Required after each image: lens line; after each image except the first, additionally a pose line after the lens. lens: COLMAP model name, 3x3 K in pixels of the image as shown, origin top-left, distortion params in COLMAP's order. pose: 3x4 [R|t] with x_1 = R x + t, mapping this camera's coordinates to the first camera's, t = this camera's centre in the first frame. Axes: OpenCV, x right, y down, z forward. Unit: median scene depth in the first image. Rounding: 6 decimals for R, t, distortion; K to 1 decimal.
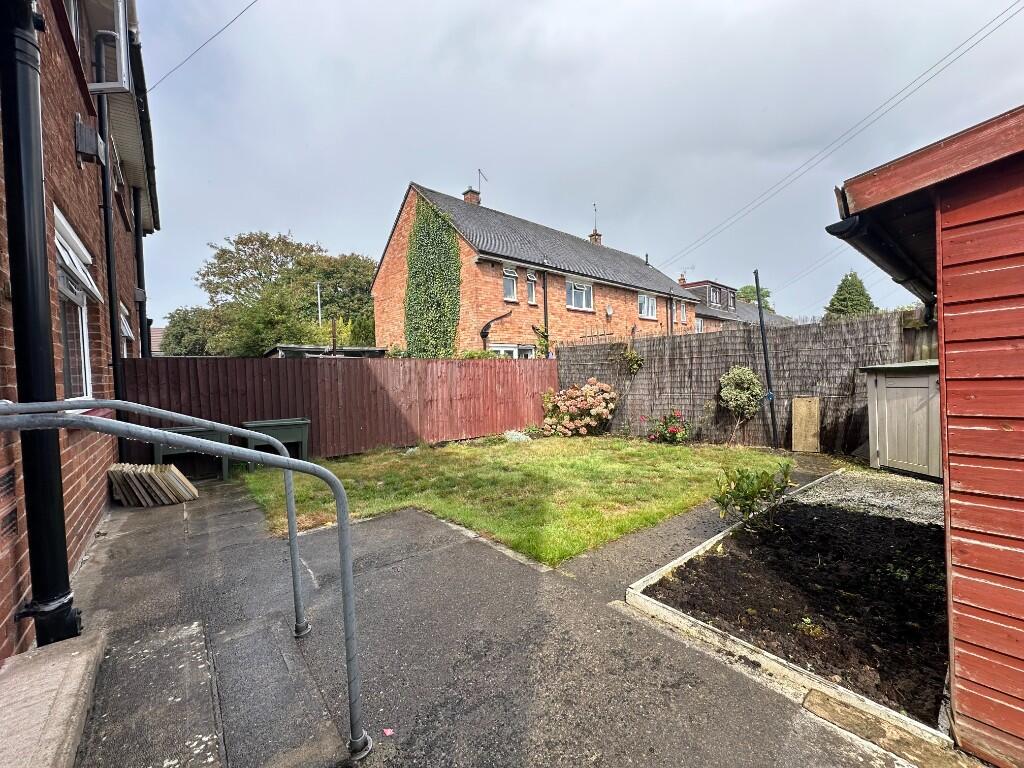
lens RADIAL K [[404.0, 0, 512.0], [0, 404.0, 384.0], [0, 0, 1]] dist [-0.000651, 0.000058]
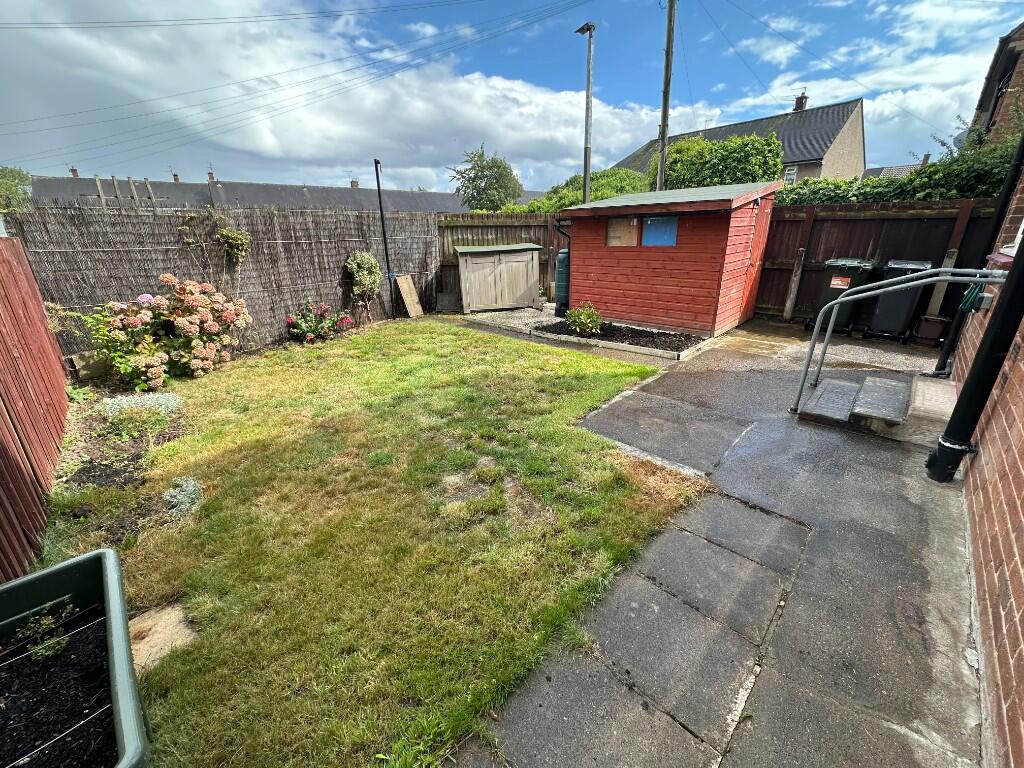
lens RADIAL K [[411.8, 0, 512.0], [0, 411.8, 384.0], [0, 0, 1]] dist [-0.001872, -0.000146]
pose [[-0.112262, -0.311599, 0.943559, -0.879870], [0.048226, 0.946734, 0.318386, -0.055691], [-0.992508, 0.081247, -0.091255, 1.024919]]
